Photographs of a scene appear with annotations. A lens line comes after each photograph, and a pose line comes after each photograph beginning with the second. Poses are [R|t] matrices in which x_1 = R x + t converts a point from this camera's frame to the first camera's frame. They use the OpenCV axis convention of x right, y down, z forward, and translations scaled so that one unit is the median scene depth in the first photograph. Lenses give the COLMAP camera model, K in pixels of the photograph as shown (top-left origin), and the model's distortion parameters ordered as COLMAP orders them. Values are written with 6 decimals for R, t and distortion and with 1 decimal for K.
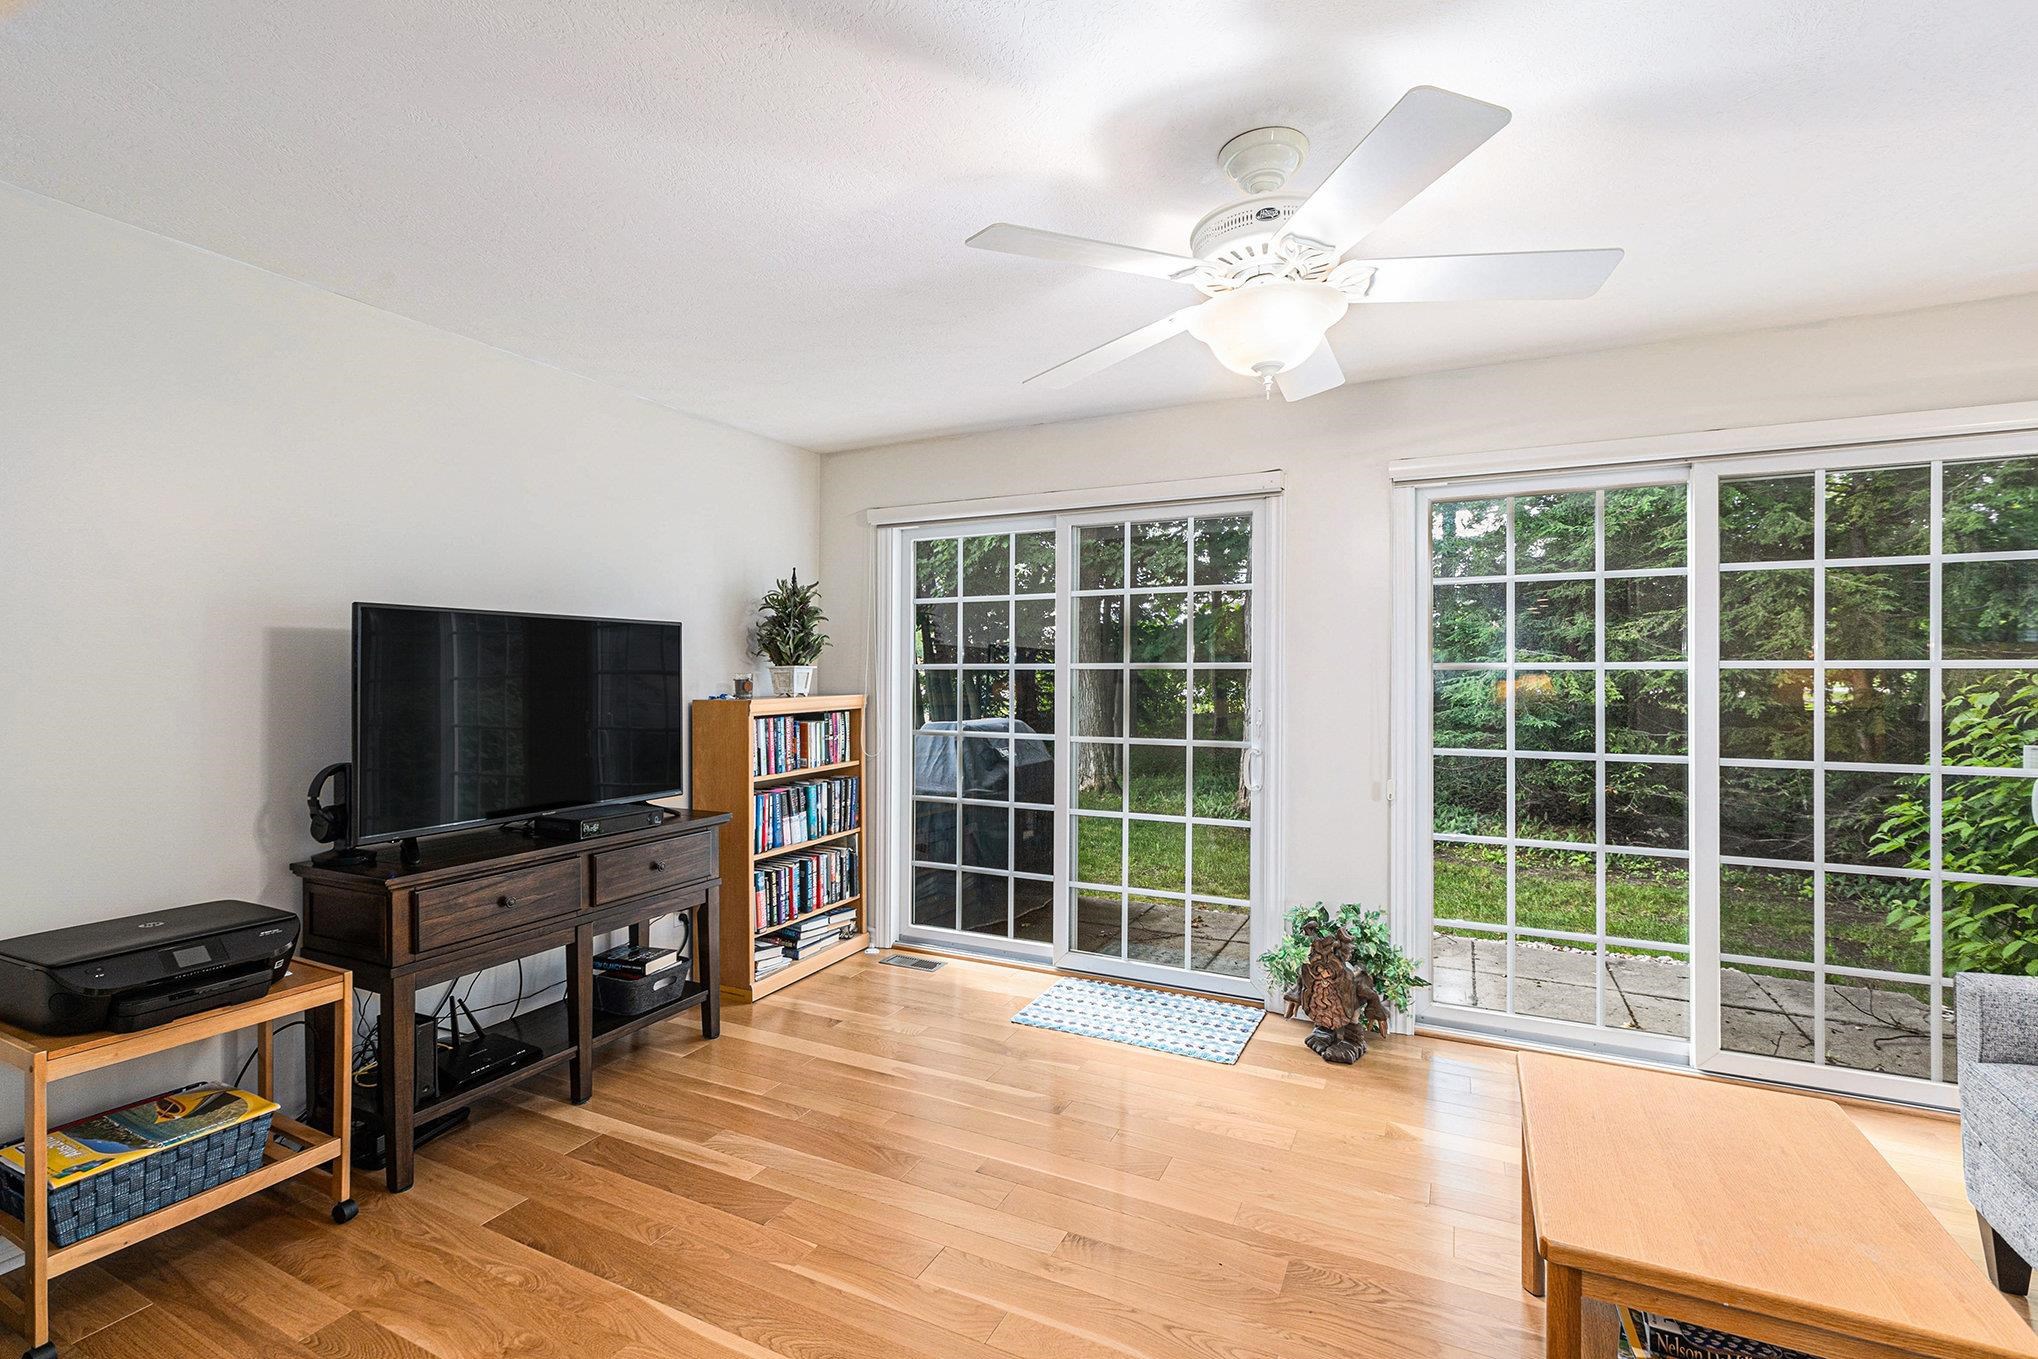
lens RADIAL K [[896.2, 0, 1020.2], [0, 896.2, 667.4], [0, 0, 1]] dist [-0.005242, 0.000257]
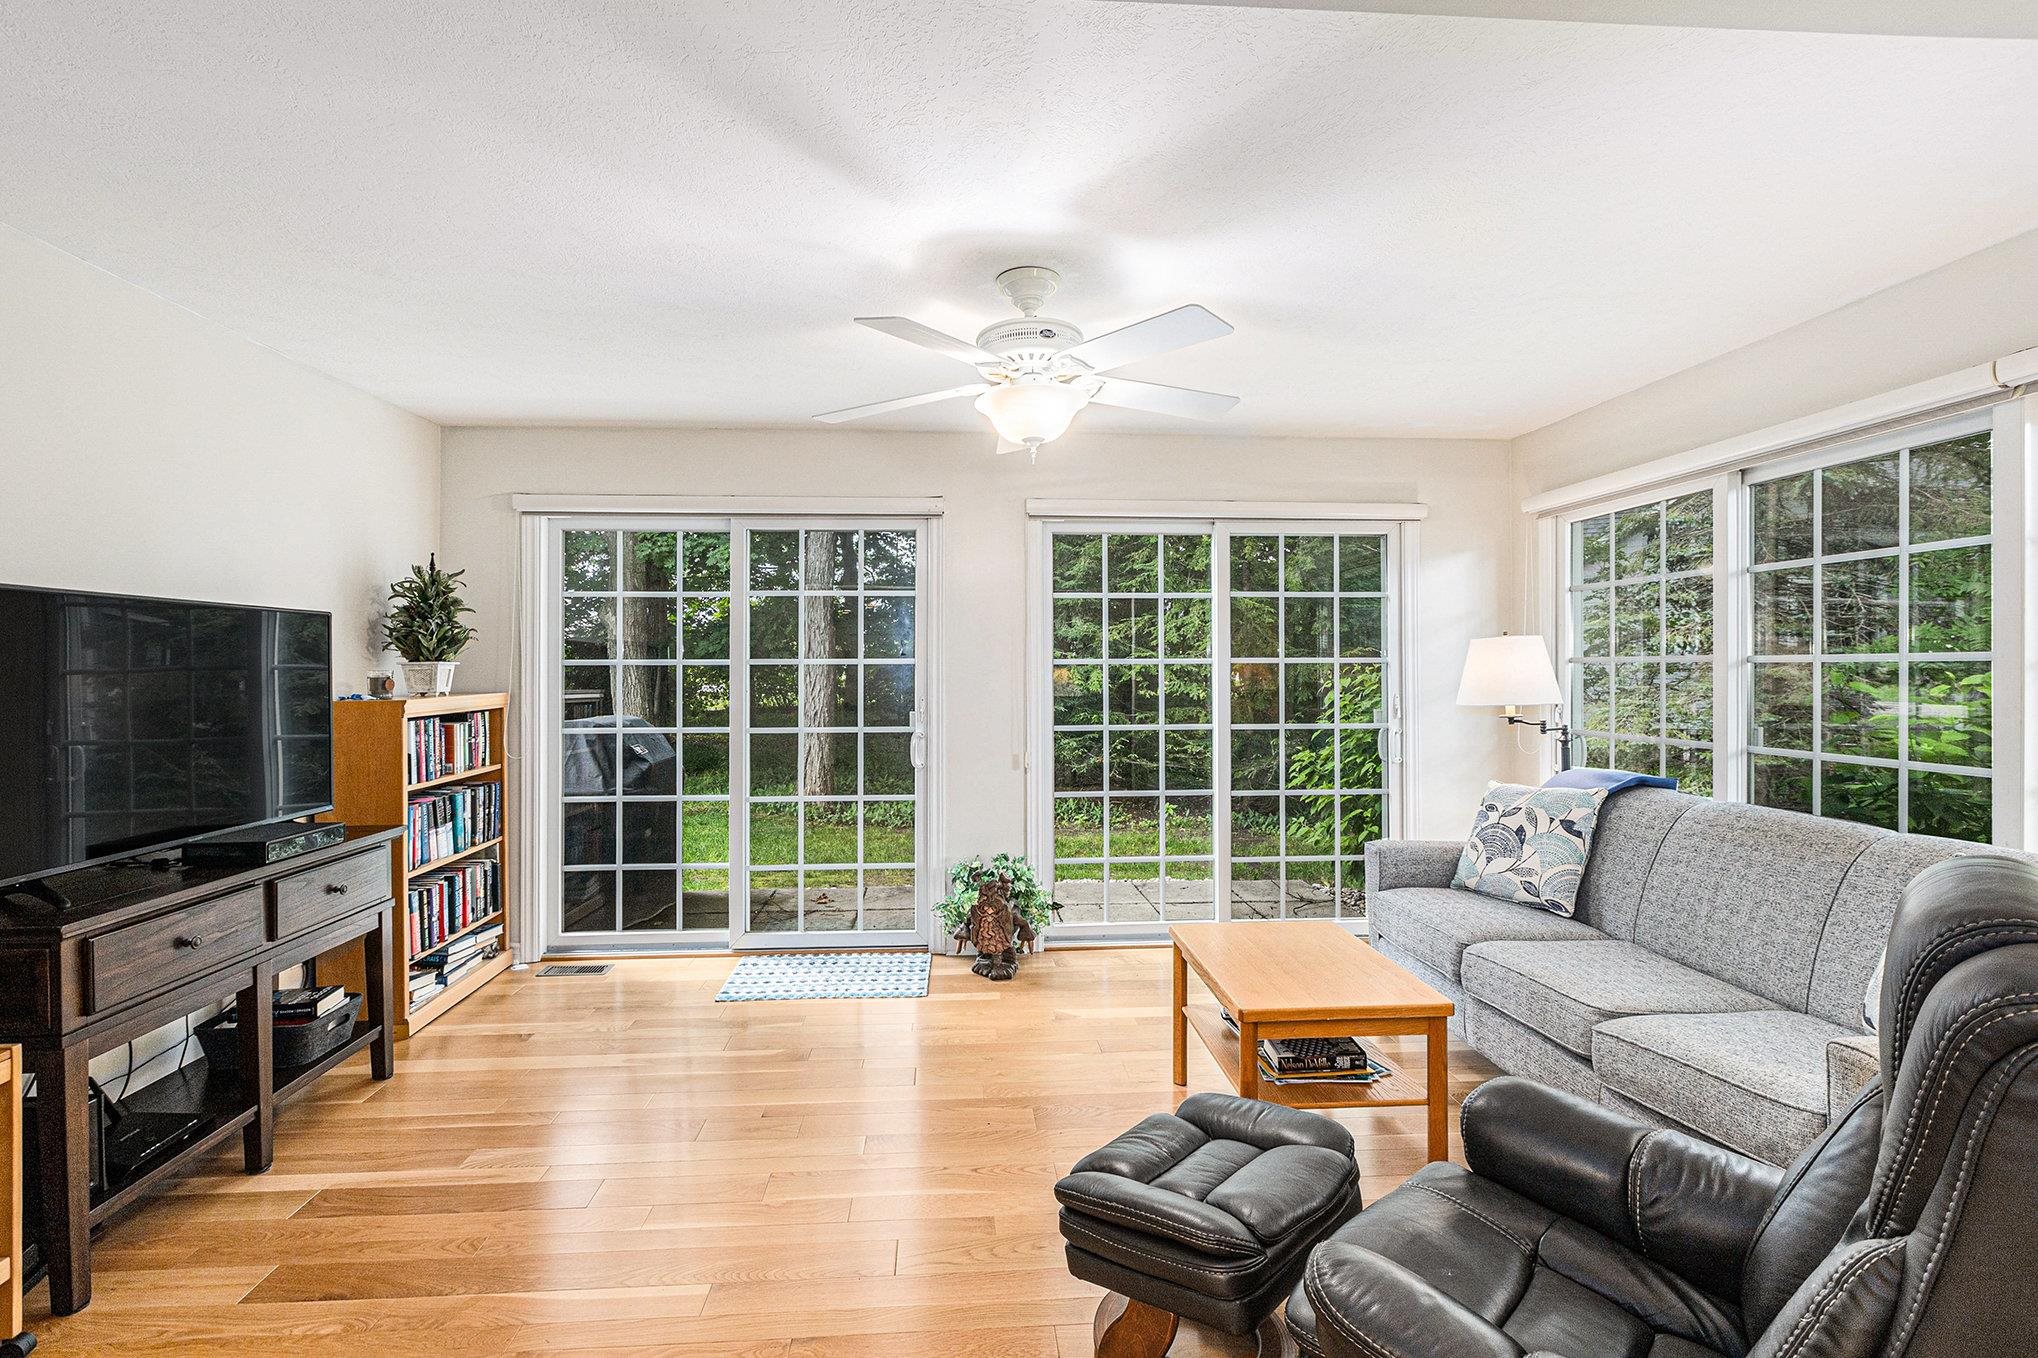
lens RADIAL K [[900.8, 0, 1016.2], [0, 900.8, 664.2], [0, 0, 1]] dist [-0.003981, 0.000685]
pose [[0.863264, -0.001697, 0.504749, -0.220675], [0.000554, 0.999997, 0.002413, -0.001262], [-0.504752, -0.001804, 0.863263, -0.080801]]
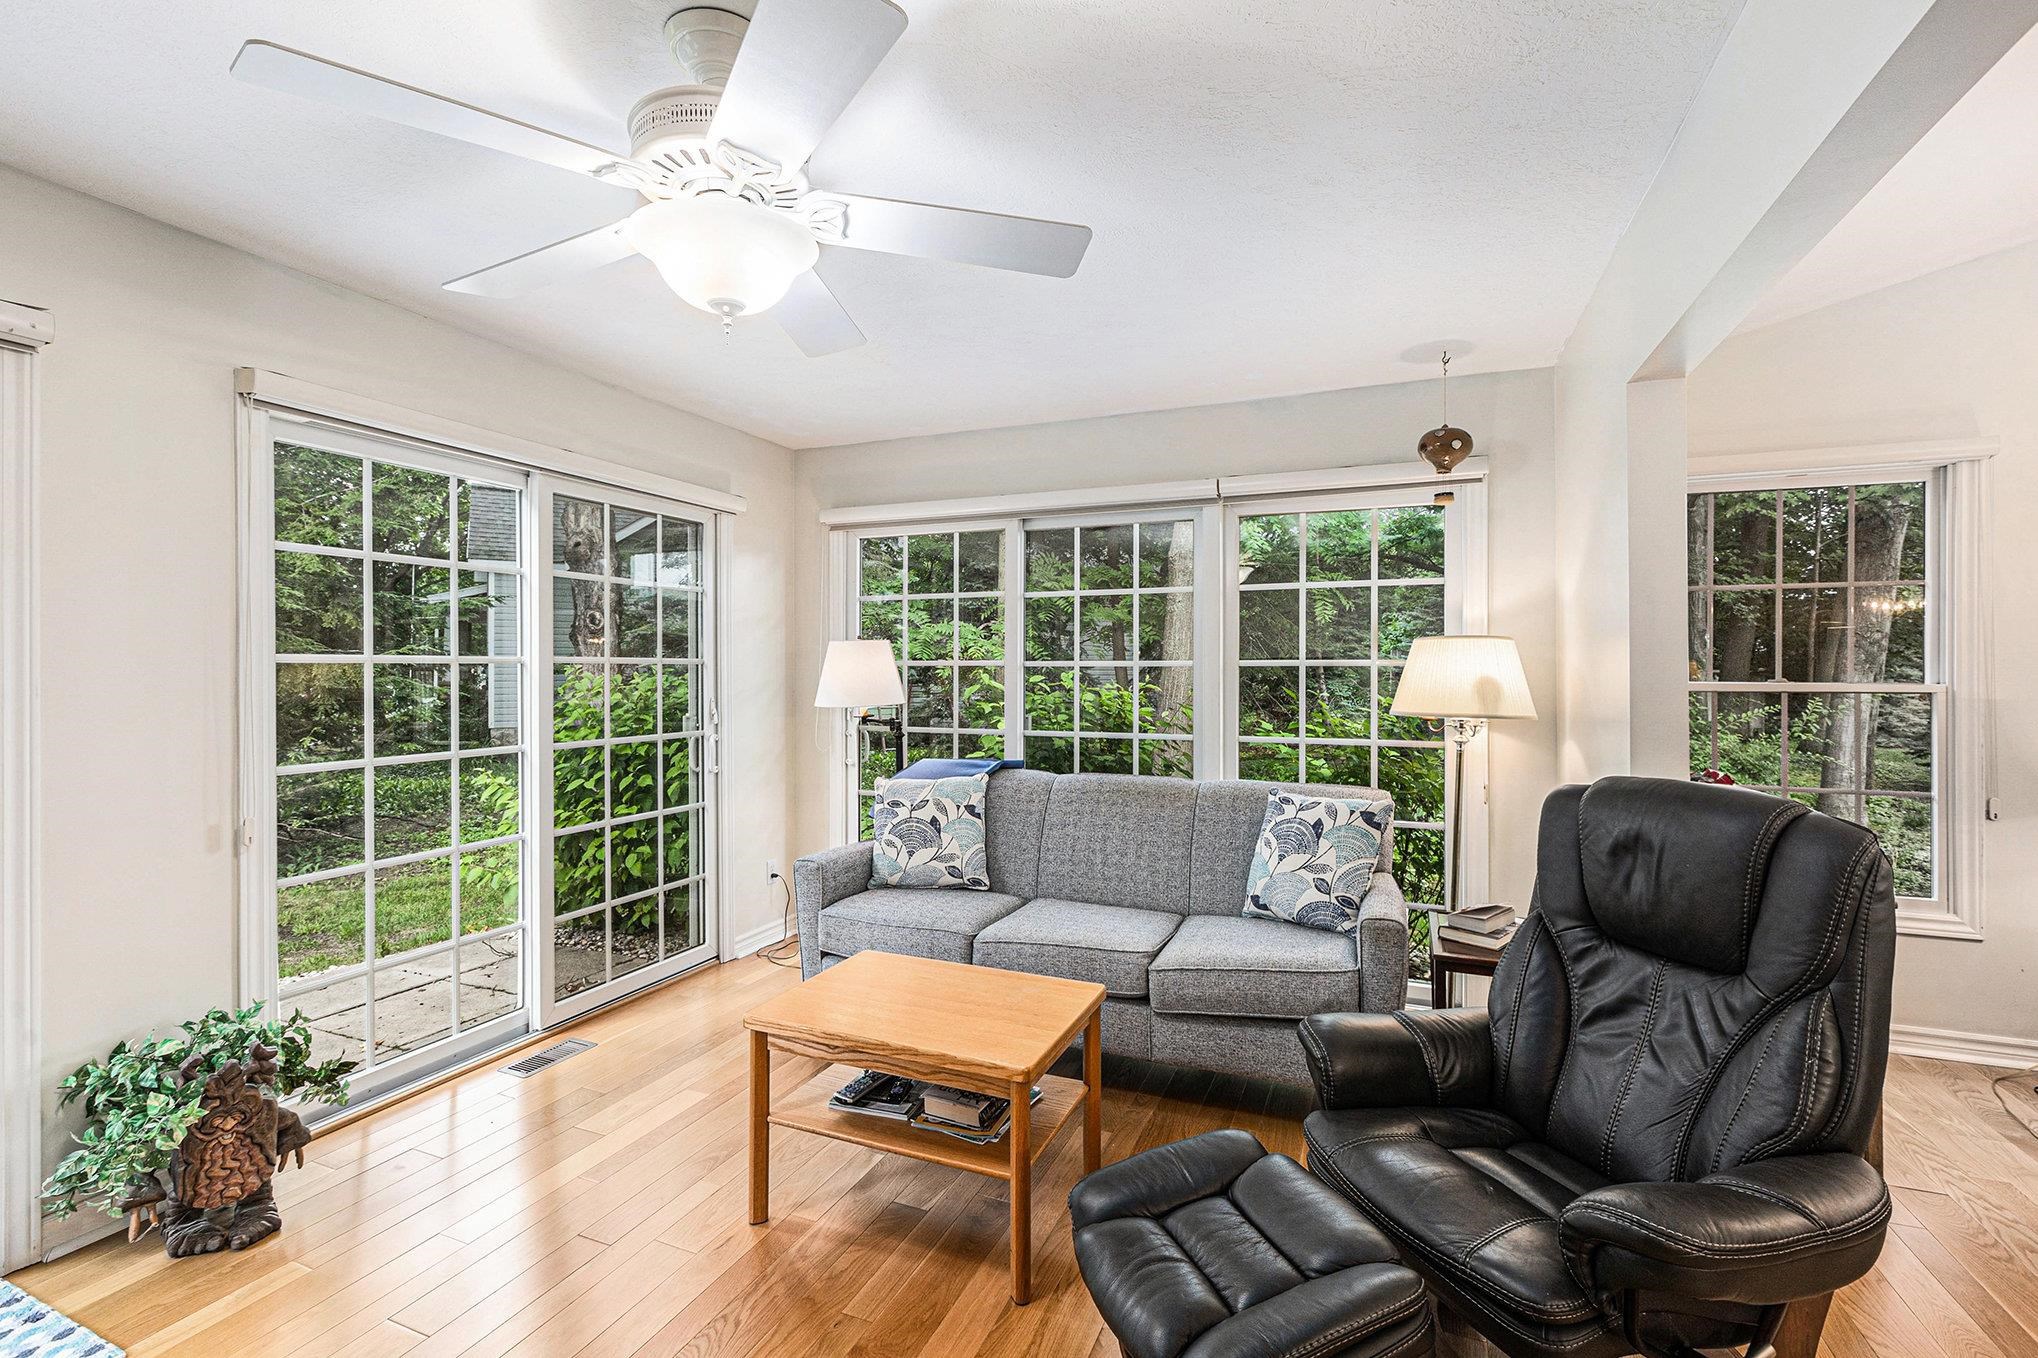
lens RADIAL K [[900.8, 0, 1016.2], [0, 900.8, 664.2], [0, 0, 1]] dist [-0.003981, 0.000685]
pose [[-0.058529, 0.003349, 0.998280, -0.305269], [-0.008477, 0.999957, -0.003852, 0.001478], [-0.998250, -0.008688, -0.058498, 0.397529]]
